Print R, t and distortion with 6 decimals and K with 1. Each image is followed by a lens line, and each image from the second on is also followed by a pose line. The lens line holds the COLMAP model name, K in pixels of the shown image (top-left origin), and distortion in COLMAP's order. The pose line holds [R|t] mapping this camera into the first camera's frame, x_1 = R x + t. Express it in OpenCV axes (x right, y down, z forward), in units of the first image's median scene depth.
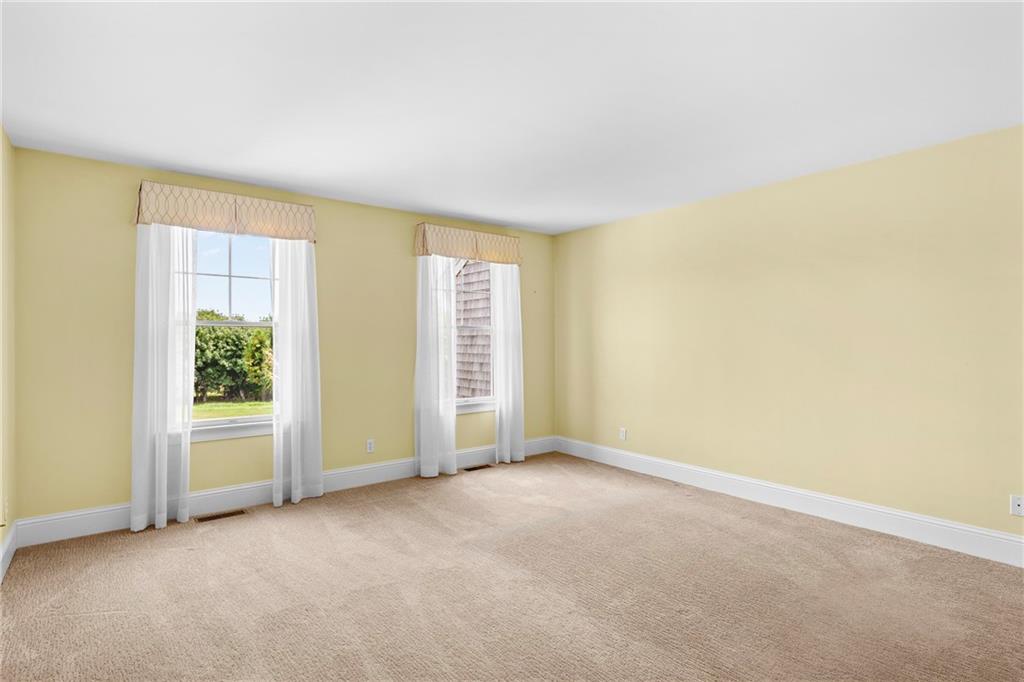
lens RADIAL K [[514.5, 0, 508.3], [0, 514.5, 343.5], [0, 0, 1]] dist [0.004935, -0.004469]
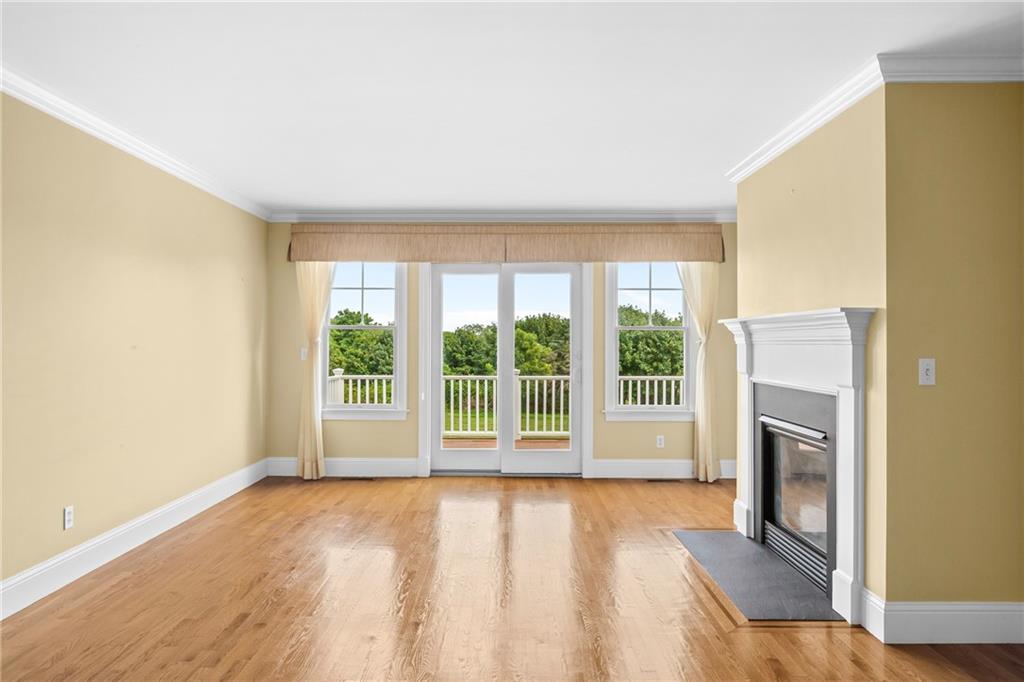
lens RADIAL K [[698.3, 0, 514.1], [0, 698.3, 331.9], [0, 0, 1]] dist [0.003648, 0.000979]
pose [[0.744548, -0.010257, -0.667490, 0.057980], [-0.002612, 0.999830, -0.018276, 0.000646], [0.667564, 0.015351, 0.744394, -0.000827]]
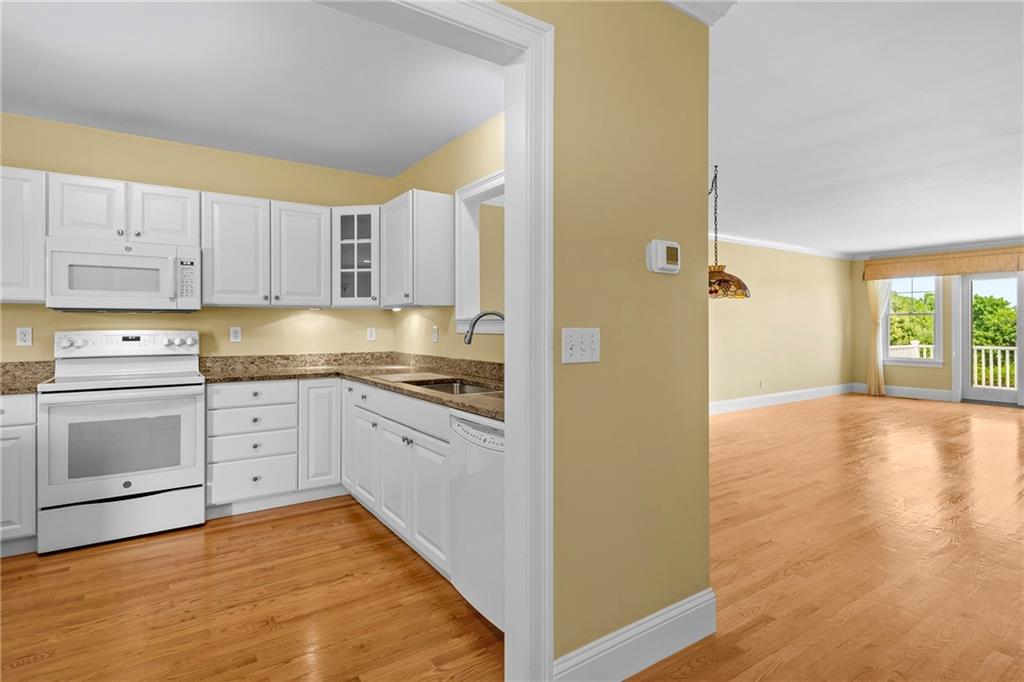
lens RADIAL K [[514.5, 0, 513.9], [0, 514.5, 325.9], [0, 0, 1]] dist [0.004935, -0.004469]
pose [[-0.134837, -0.003061, -0.990863, 0.129165], [0.000373, 0.999995, -0.003140, 0.001683], [0.990868, -0.000793, -0.134835, -0.027433]]
